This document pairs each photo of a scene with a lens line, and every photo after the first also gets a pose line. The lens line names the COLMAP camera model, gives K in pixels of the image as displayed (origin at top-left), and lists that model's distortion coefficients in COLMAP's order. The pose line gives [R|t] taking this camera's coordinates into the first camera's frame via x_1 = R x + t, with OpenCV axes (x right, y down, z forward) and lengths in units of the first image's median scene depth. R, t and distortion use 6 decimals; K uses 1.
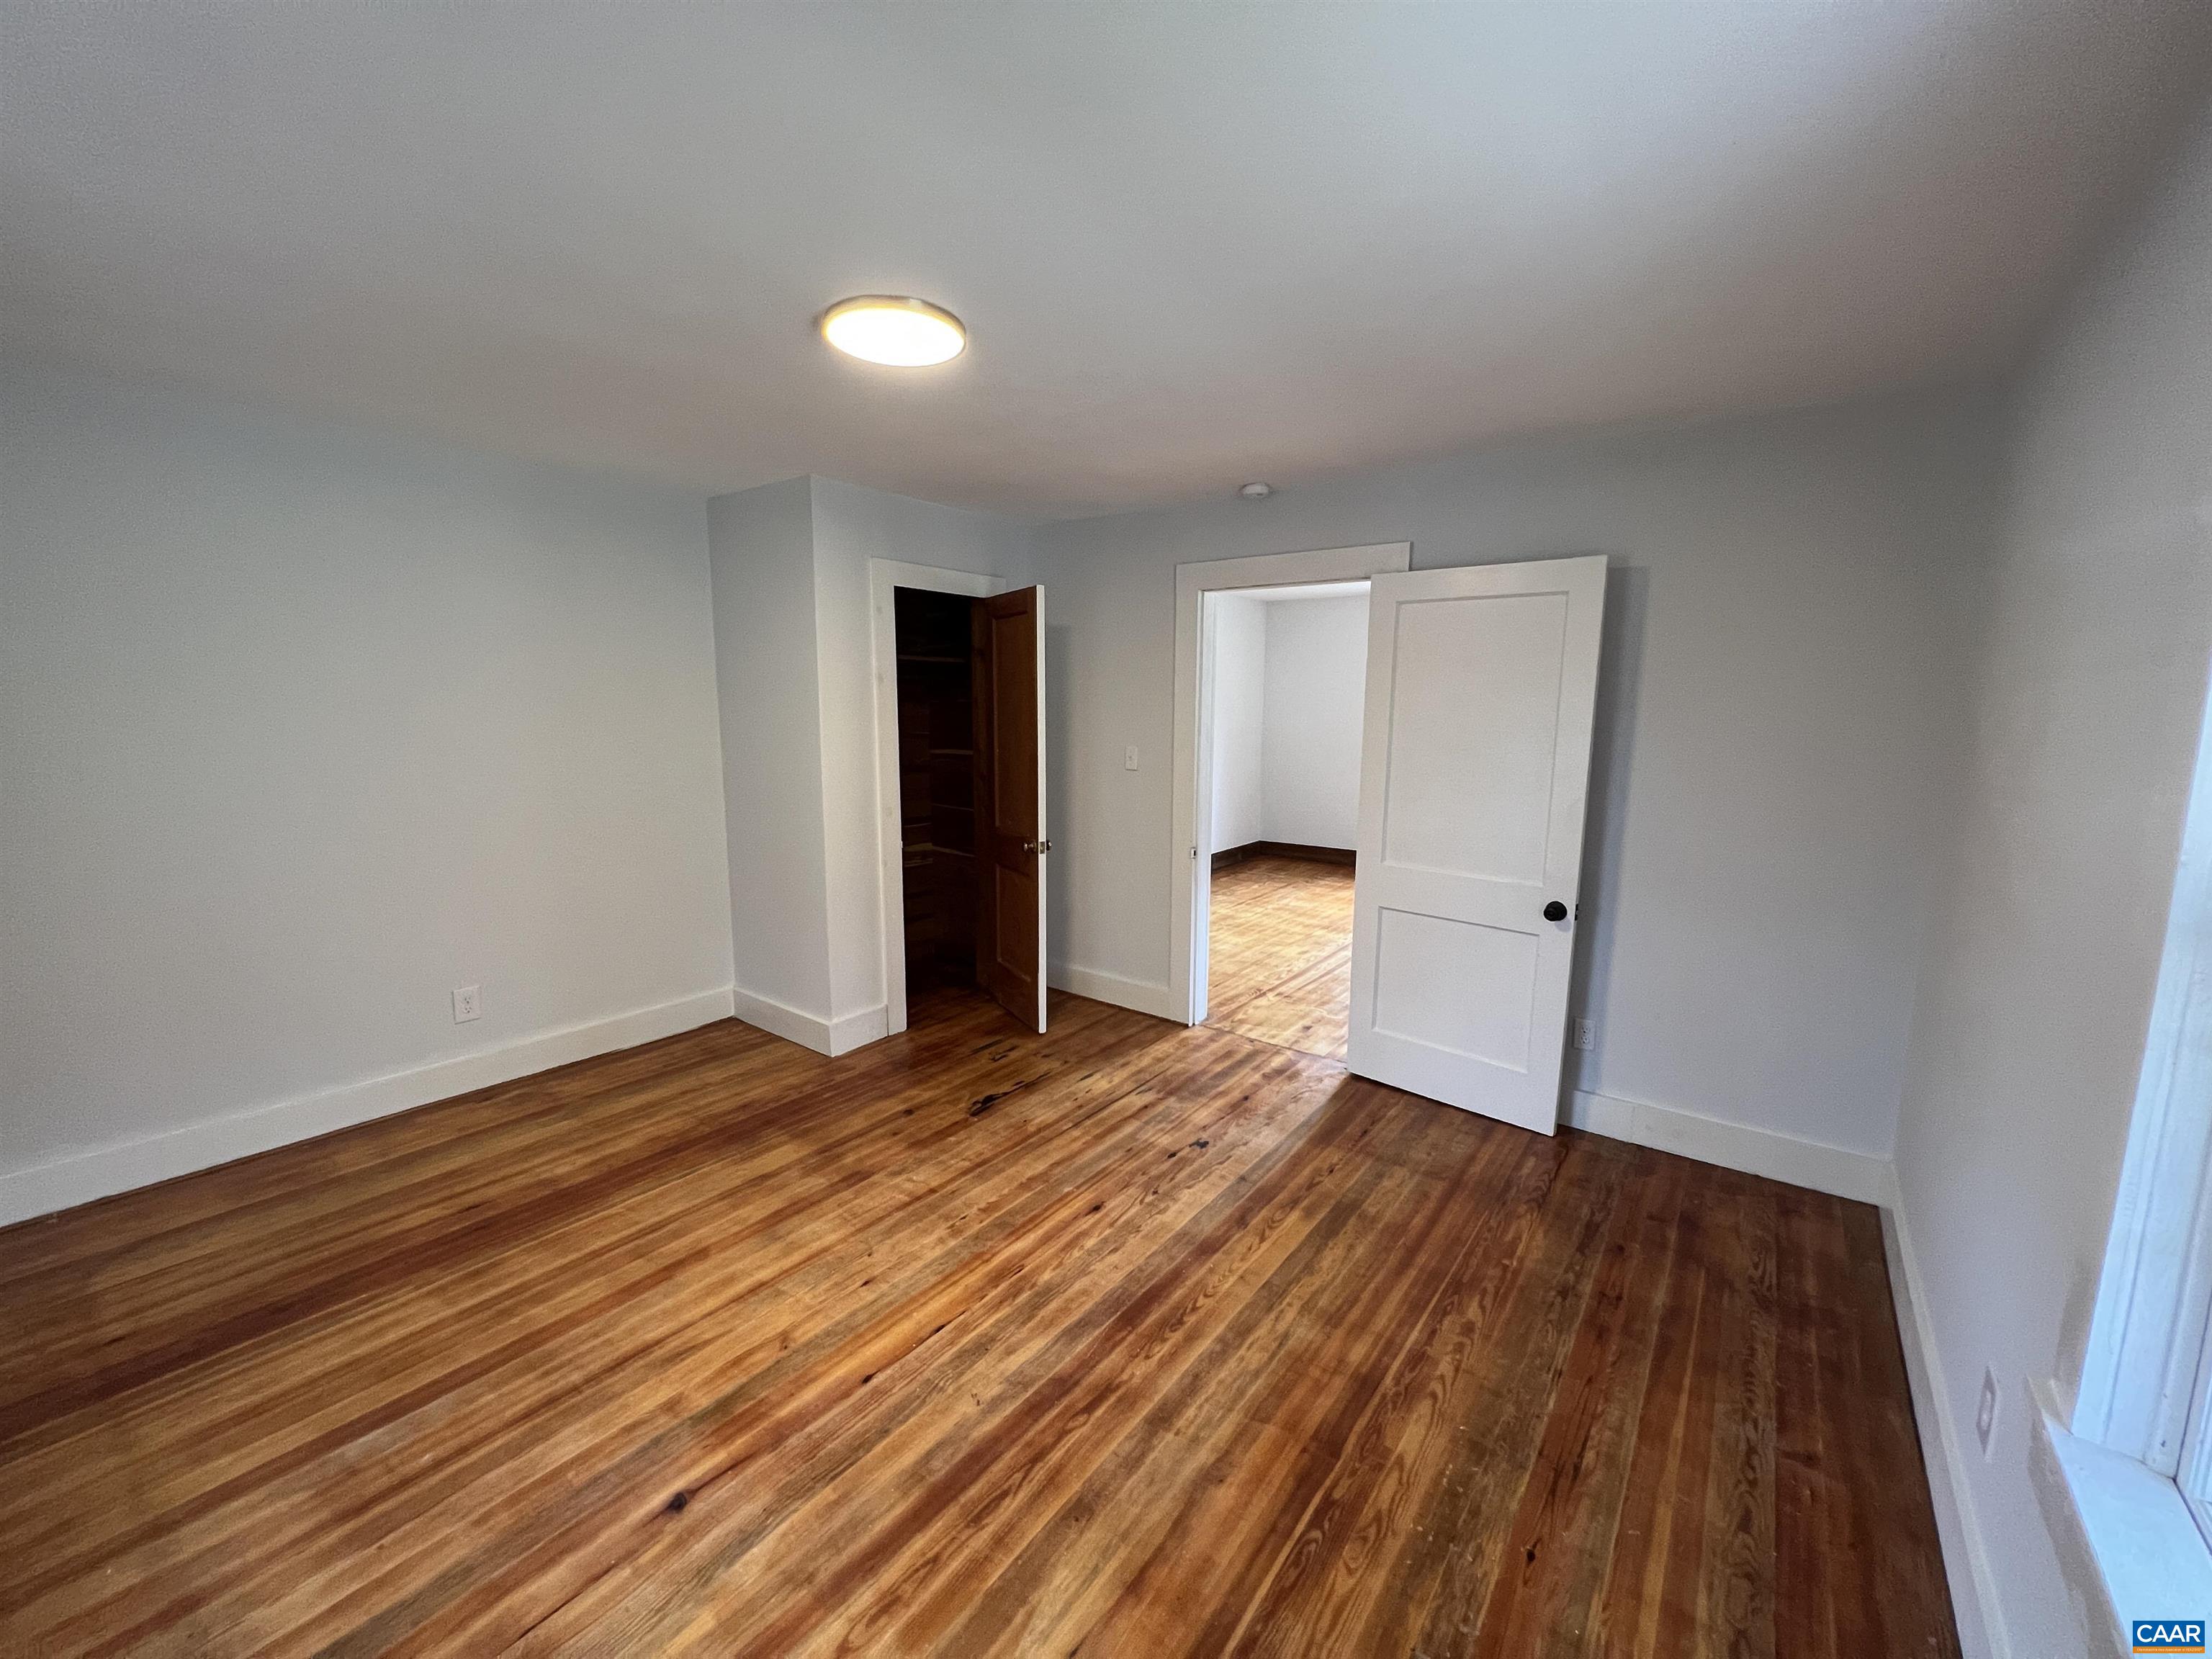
lens RADIAL K [[892.5, 0, 1106.0], [0, 892.5, 829.5], [0, 0, 1]] dist [-0.000676, 0.000098]
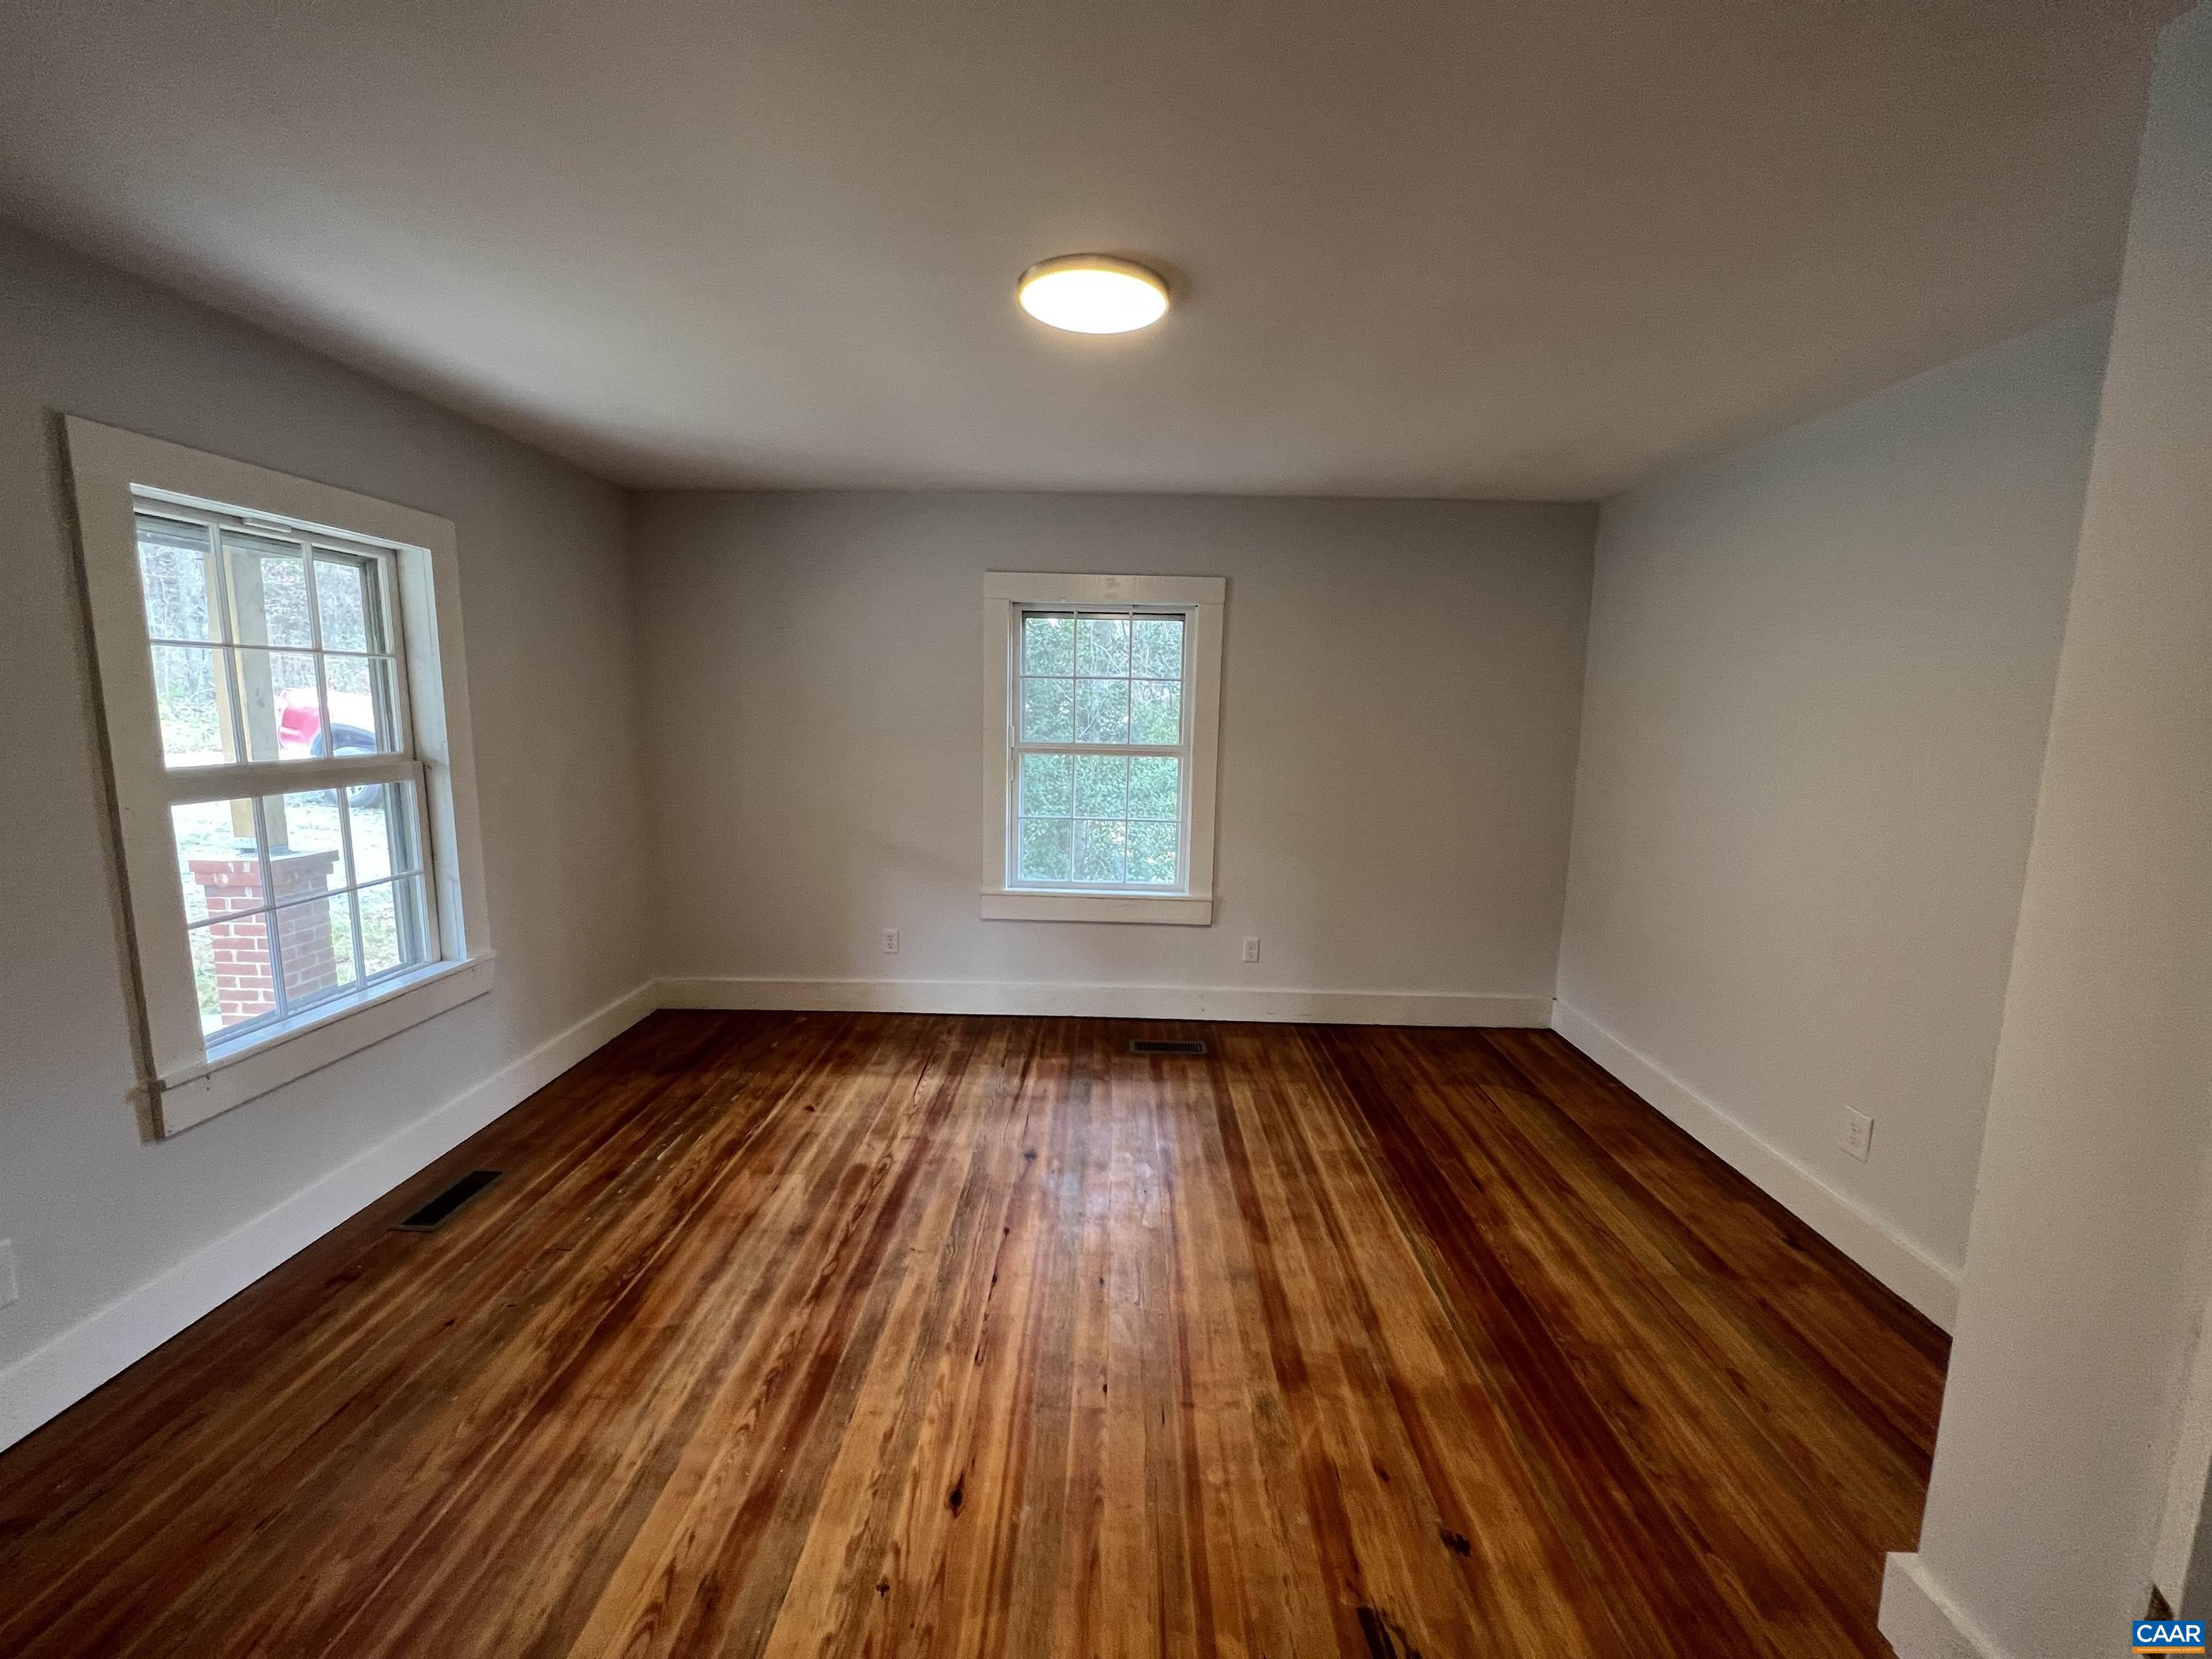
lens RADIAL K [[892.5, 0, 1106.0], [0, 892.5, 829.5], [0, 0, 1]] dist [-0.000676, 0.000098]
pose [[-0.809153, 0.063324, -0.584176, 0.299158], [-0.106306, 0.961995, 0.251525, -0.249557], [0.577901, 0.265623, -0.771670, 1.744281]]
